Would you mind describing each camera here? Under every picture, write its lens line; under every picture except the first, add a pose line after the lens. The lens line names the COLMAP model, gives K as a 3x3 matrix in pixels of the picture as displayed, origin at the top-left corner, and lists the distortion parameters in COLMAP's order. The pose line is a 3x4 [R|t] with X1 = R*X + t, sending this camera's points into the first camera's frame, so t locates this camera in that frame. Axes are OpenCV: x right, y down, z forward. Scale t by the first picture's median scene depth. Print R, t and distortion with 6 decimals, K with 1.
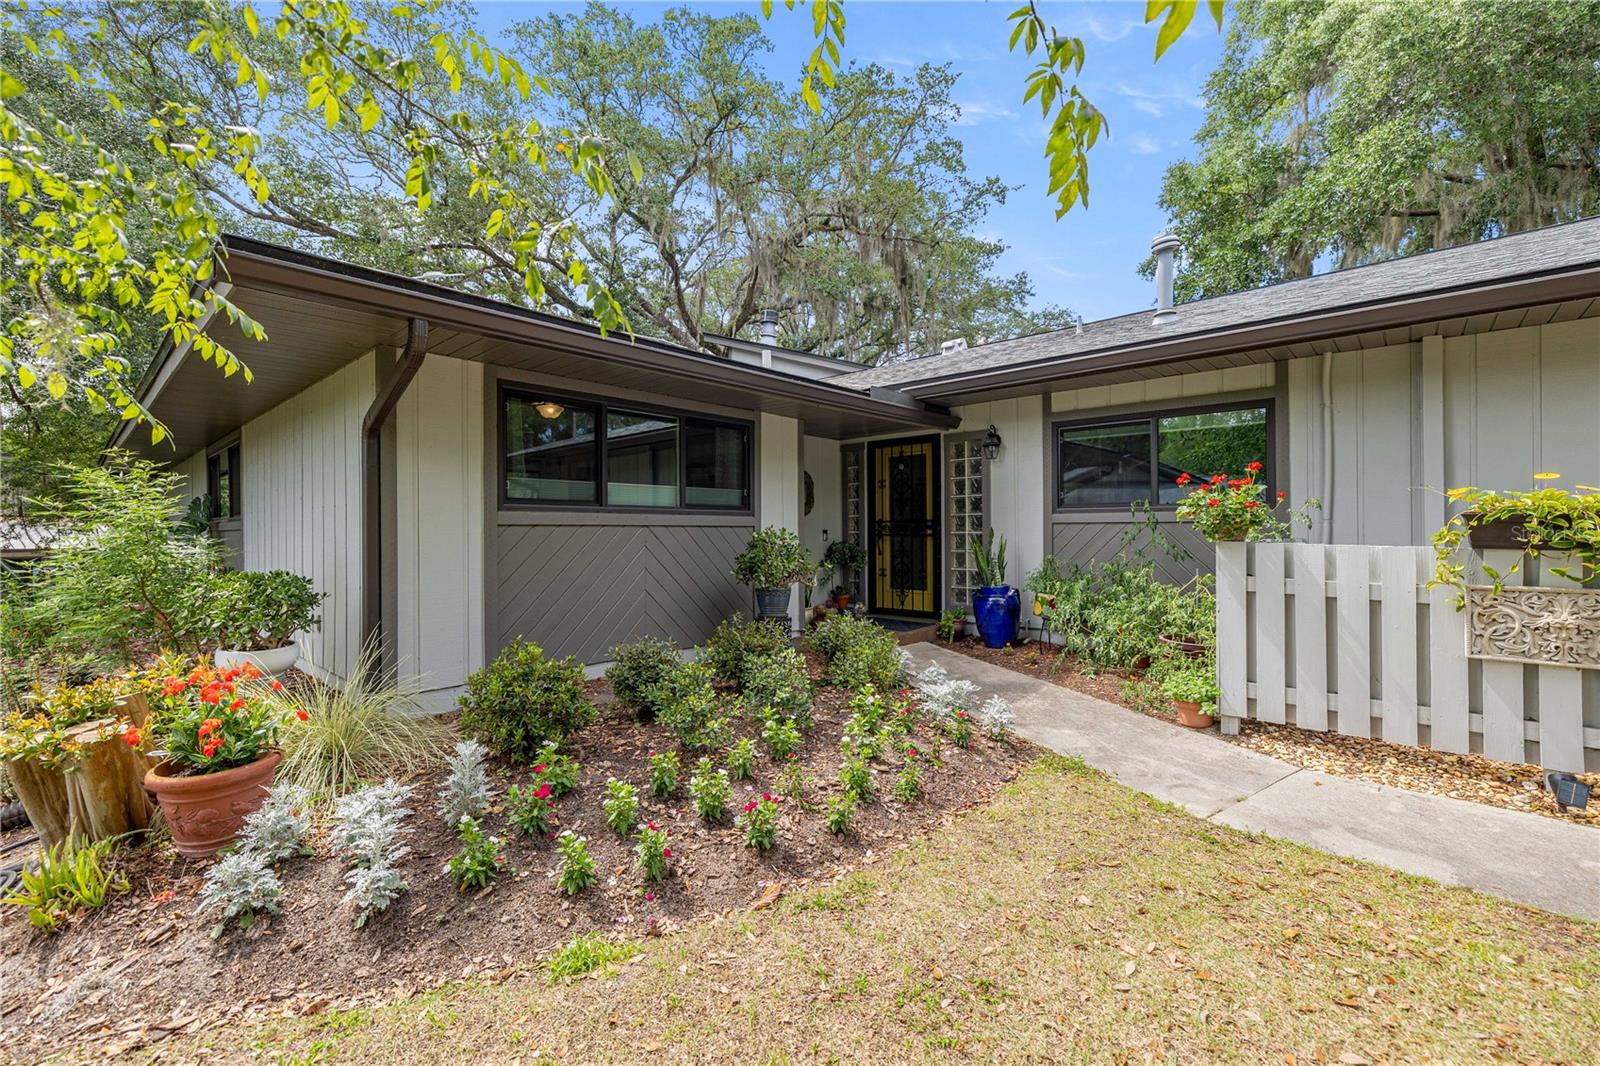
lens RADIAL K [[675.1, 0, 800.0], [0, 675.1, 533.0], [0, 0, 1]] dist [-0.001061, -0.000129]
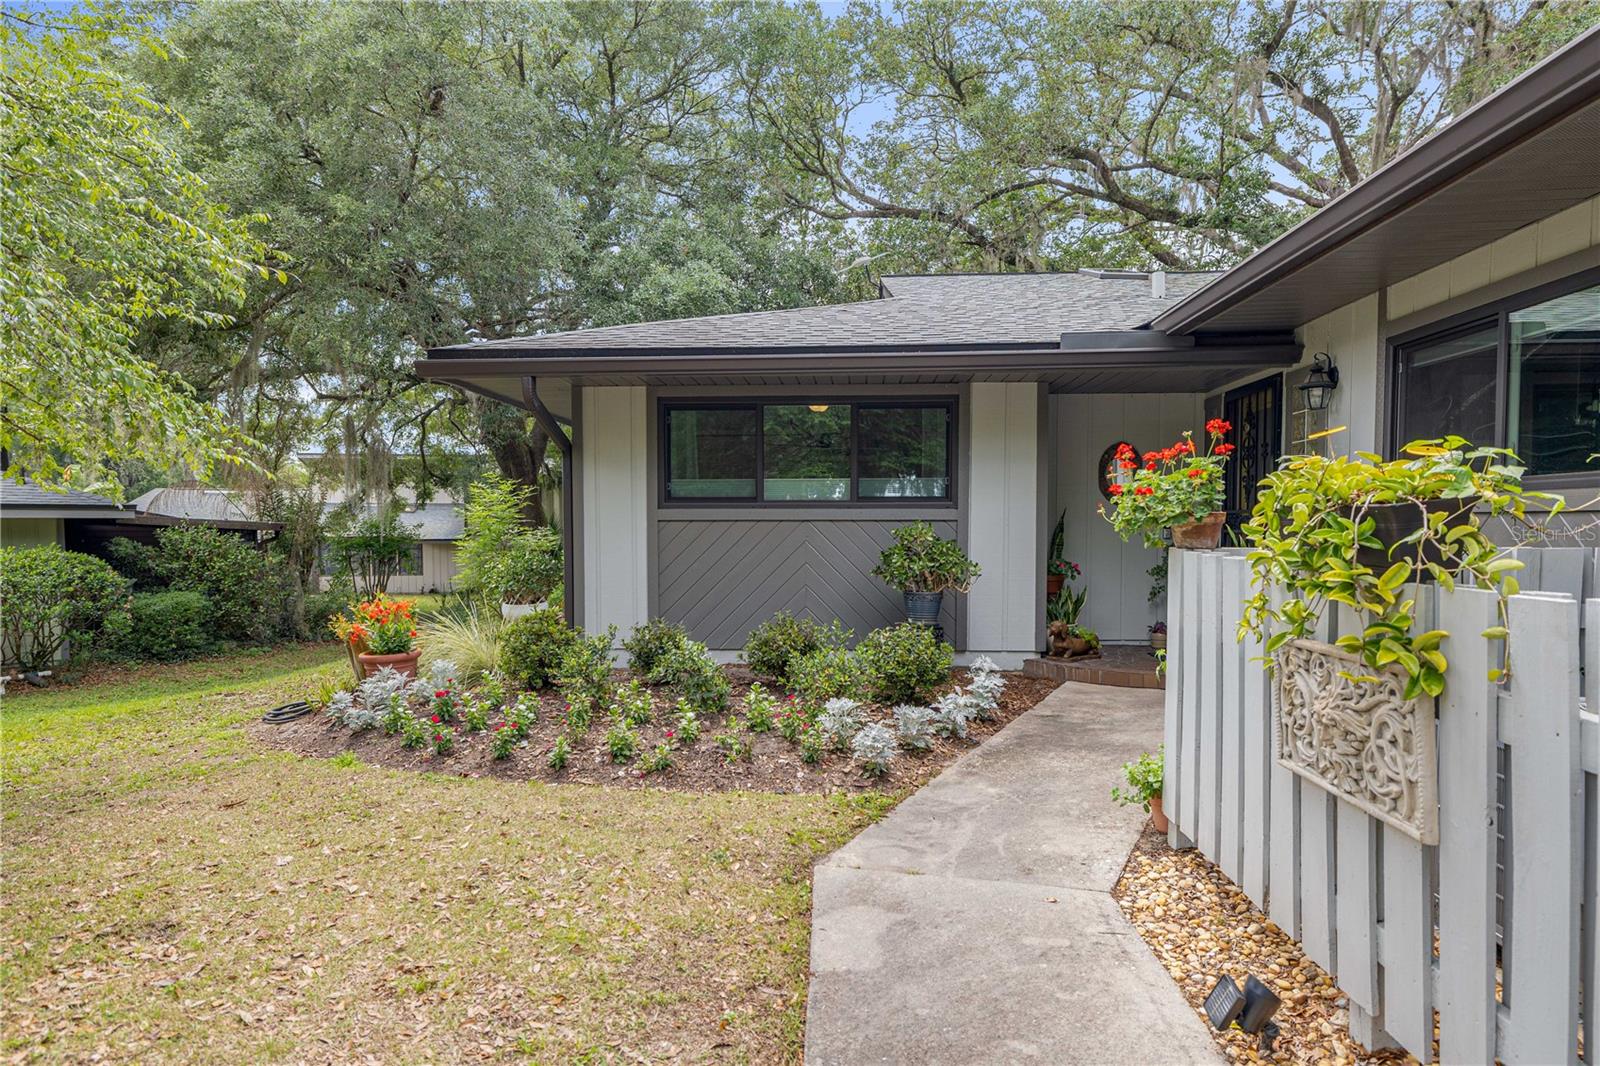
lens RADIAL K [[940.3, 0, 800.0], [0, 940.3, 533.0], [0, 0, 1]] dist [0.000900, 0.000312]
pose [[0.630178, 0.008405, -0.776405, 0.820407], [-0.002760, 0.999959, 0.008585, -0.004110], [0.776446, -0.003267, 0.630175, 0.126012]]
